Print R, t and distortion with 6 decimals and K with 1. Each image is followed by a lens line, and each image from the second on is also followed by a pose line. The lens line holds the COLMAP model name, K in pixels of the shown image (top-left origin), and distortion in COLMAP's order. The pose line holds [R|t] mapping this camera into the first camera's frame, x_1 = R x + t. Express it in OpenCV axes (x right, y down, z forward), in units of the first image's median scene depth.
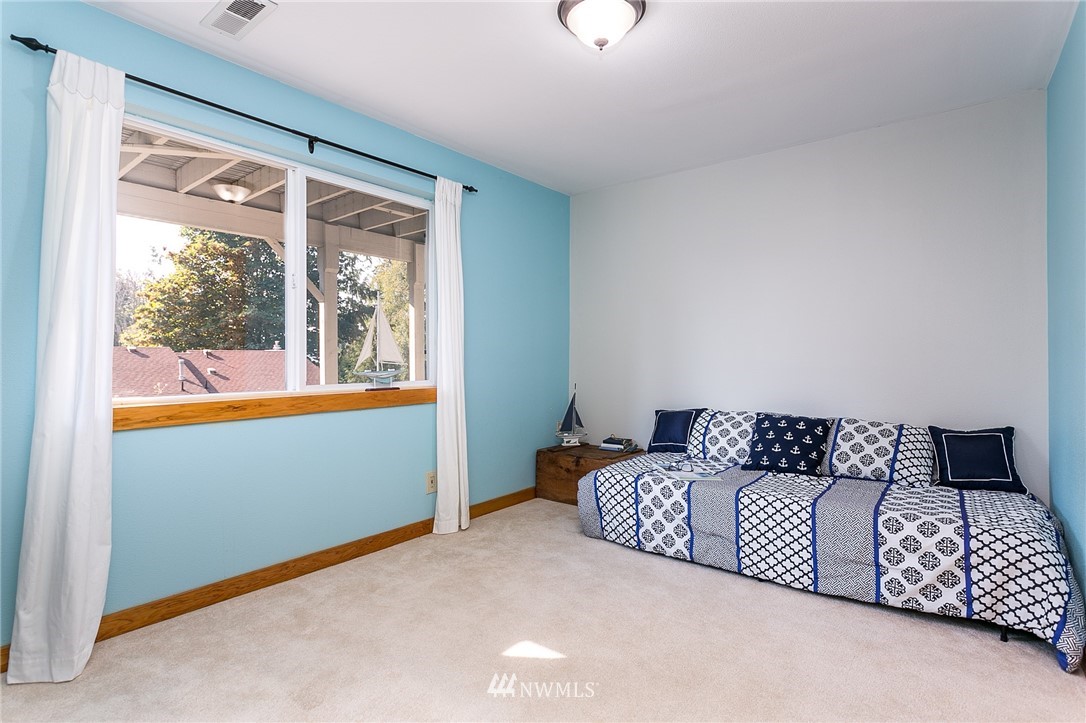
lens RADIAL K [[529.4, 0, 543.0], [0, 529.4, 361.5], [0, 0, 1]] dist [-0.003823, 0.000765]
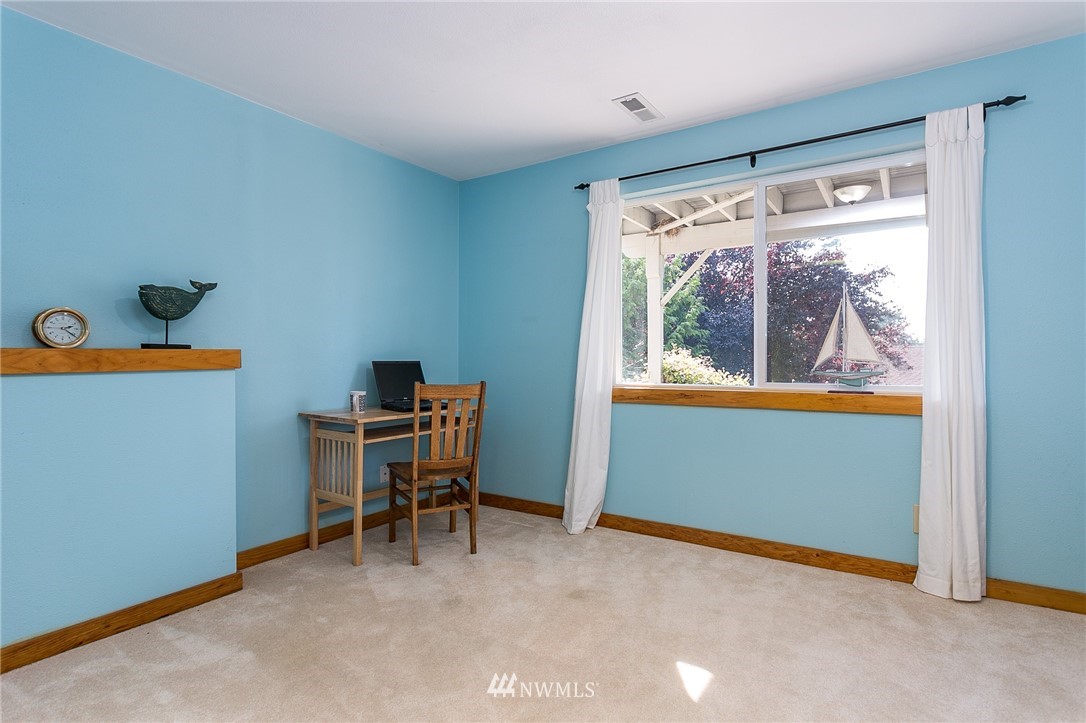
lens RADIAL K [[551.9, 0, 543.0], [0, 551.9, 361.5], [0, 0, 1]] dist [-0.002048, 0.000539]
pose [[0.098432, 0.008942, -0.995104, 0.718705], [-0.004389, 0.999954, 0.008551, -0.006067], [0.995134, 0.003526, 0.098467, 0.518211]]
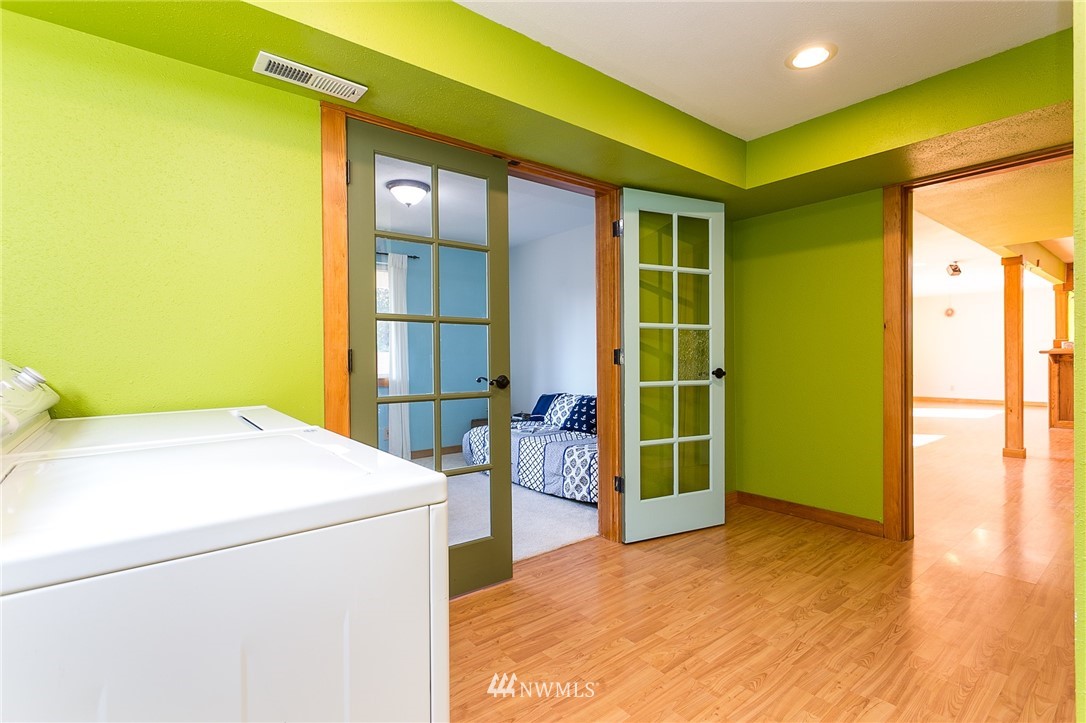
lens RADIAL K [[507.9, 0, 543.0], [0, 507.9, 361.5], [0, 0, 1]] dist [0.001249, 0.000052]
pose [[0.973641, -0.001911, -0.228077, 0.876915], [0.002633, 0.999992, 0.002861, -0.007935], [0.228070, -0.003386, 0.973639, -0.638036]]
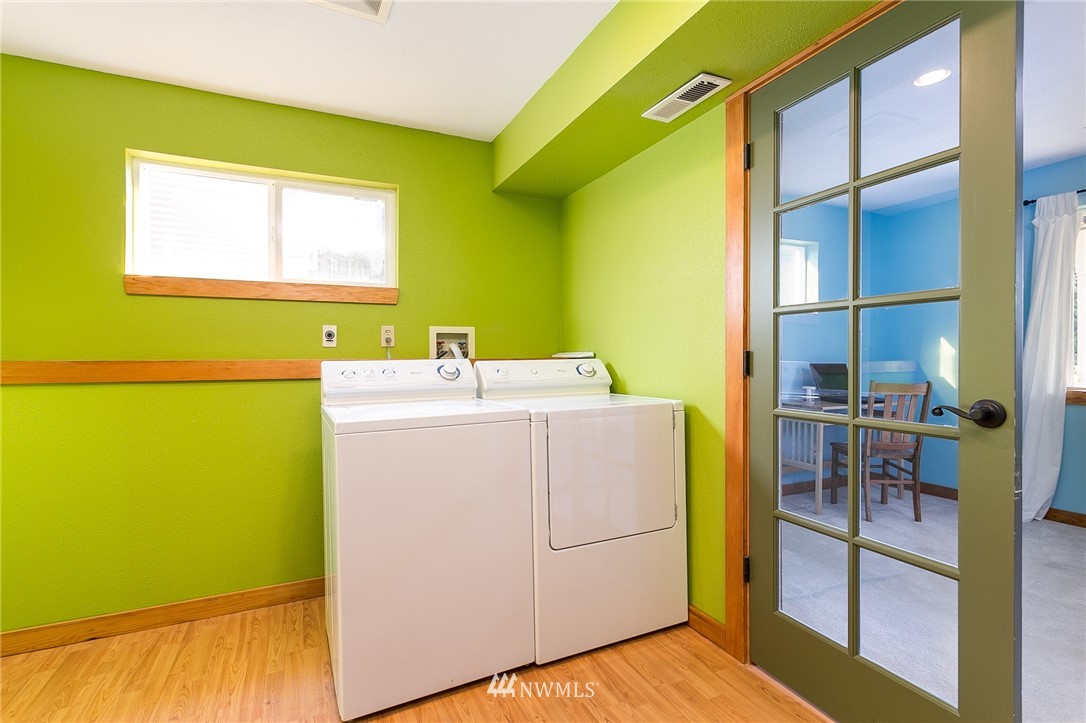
lens RADIAL K [[513.8, 0, 543.0], [0, 513.8, 361.5], [0, 0, 1]] dist [0.001501, 0.000370]
pose [[-0.431914, 0.010707, -0.901851, 1.199897], [-0.003512, 0.999902, 0.013553, -0.020013], [0.901908, 0.009021, -0.431834, 0.156390]]
